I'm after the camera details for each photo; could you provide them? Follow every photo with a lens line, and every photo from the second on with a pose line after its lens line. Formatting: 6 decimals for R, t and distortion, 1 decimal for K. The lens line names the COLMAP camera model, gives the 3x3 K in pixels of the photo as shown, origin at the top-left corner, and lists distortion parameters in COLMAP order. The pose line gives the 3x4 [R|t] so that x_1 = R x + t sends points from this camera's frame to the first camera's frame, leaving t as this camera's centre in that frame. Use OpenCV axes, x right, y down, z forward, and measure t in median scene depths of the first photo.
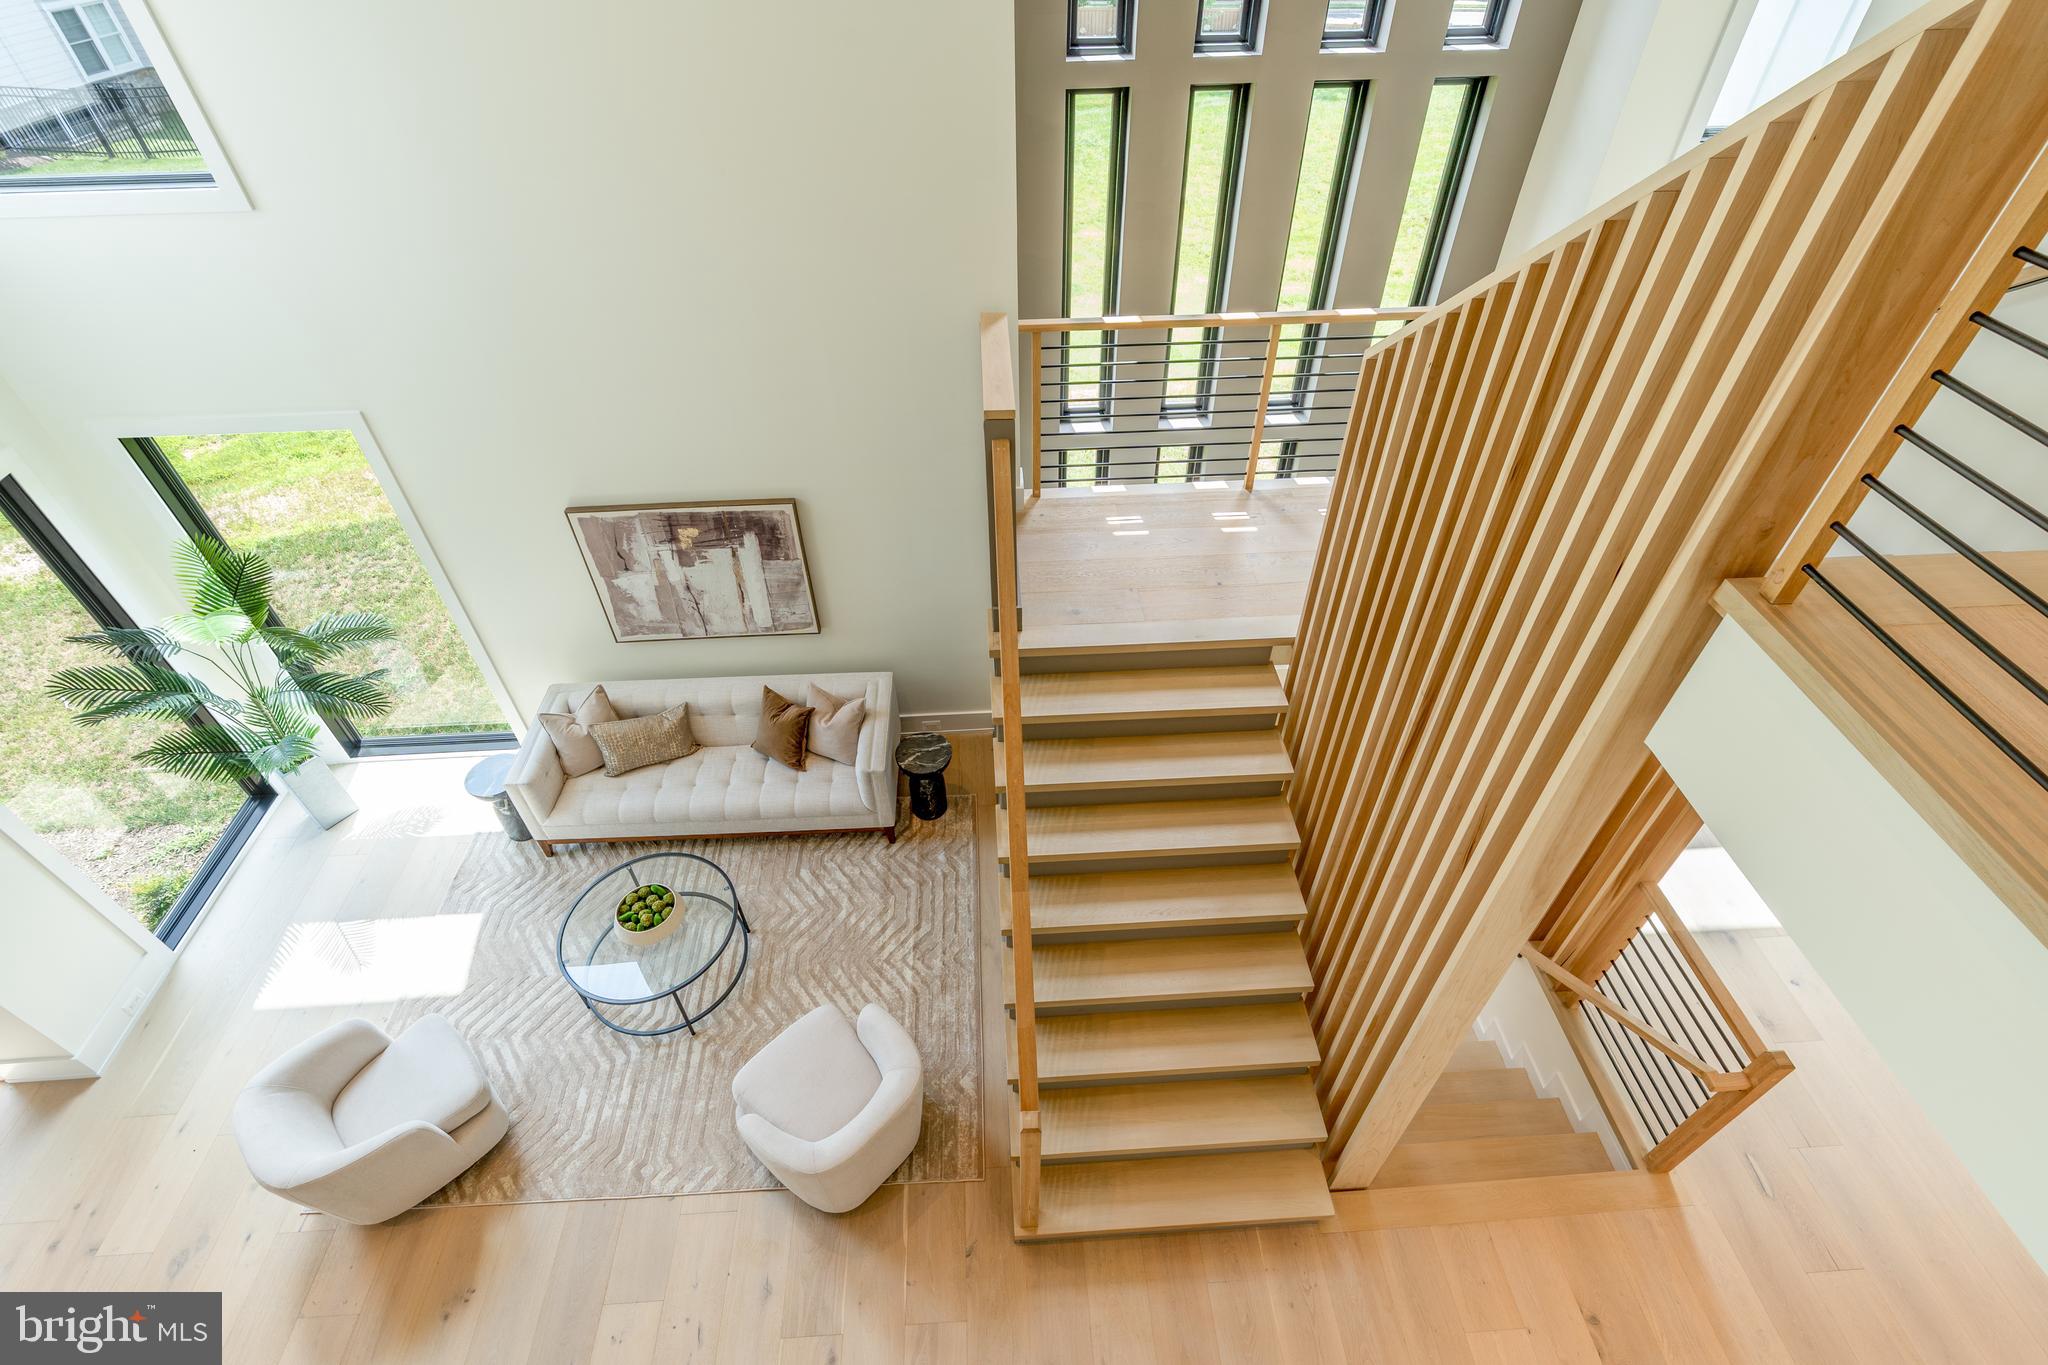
lens RADIAL K [[928.4, 0, 1024.0], [0, 928.4, 682.5], [0, 0, 1]] dist [-0.002382, 0.000635]
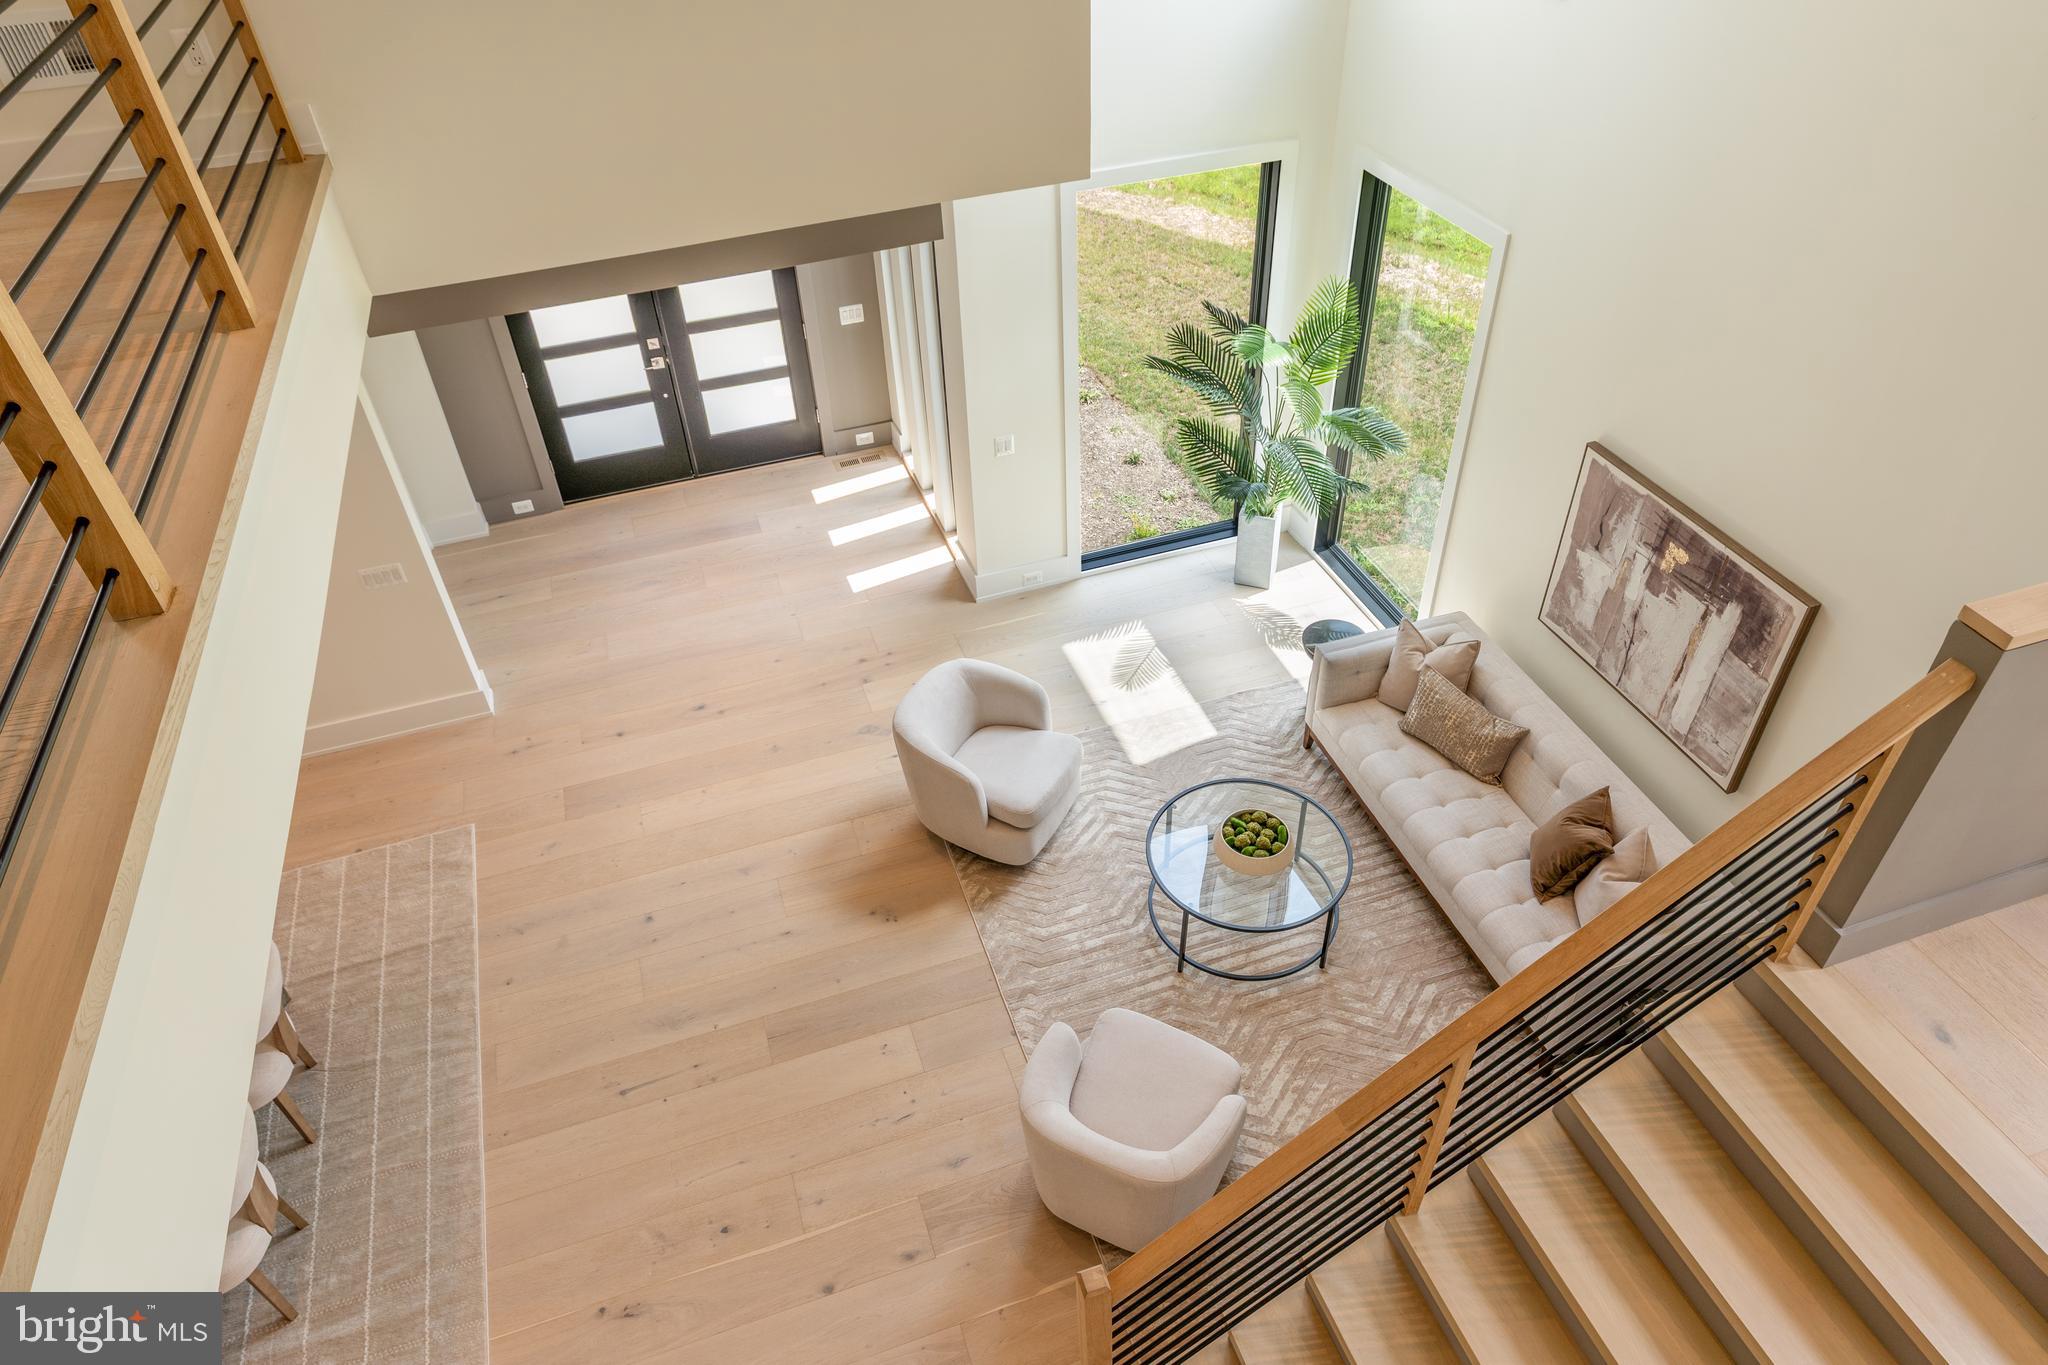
lens RADIAL K [[1261.0, 0, 1038.3], [0, 1261.0, 684.7], [0, 0, 1]] dist [-0.001869, -0.000237]
pose [[0.278522, 0.627806, -0.726832, 0.264684], [-0.639399, 0.685900, 0.347433, -0.113630], [0.716655, 0.367968, 0.592458, 0.111126]]
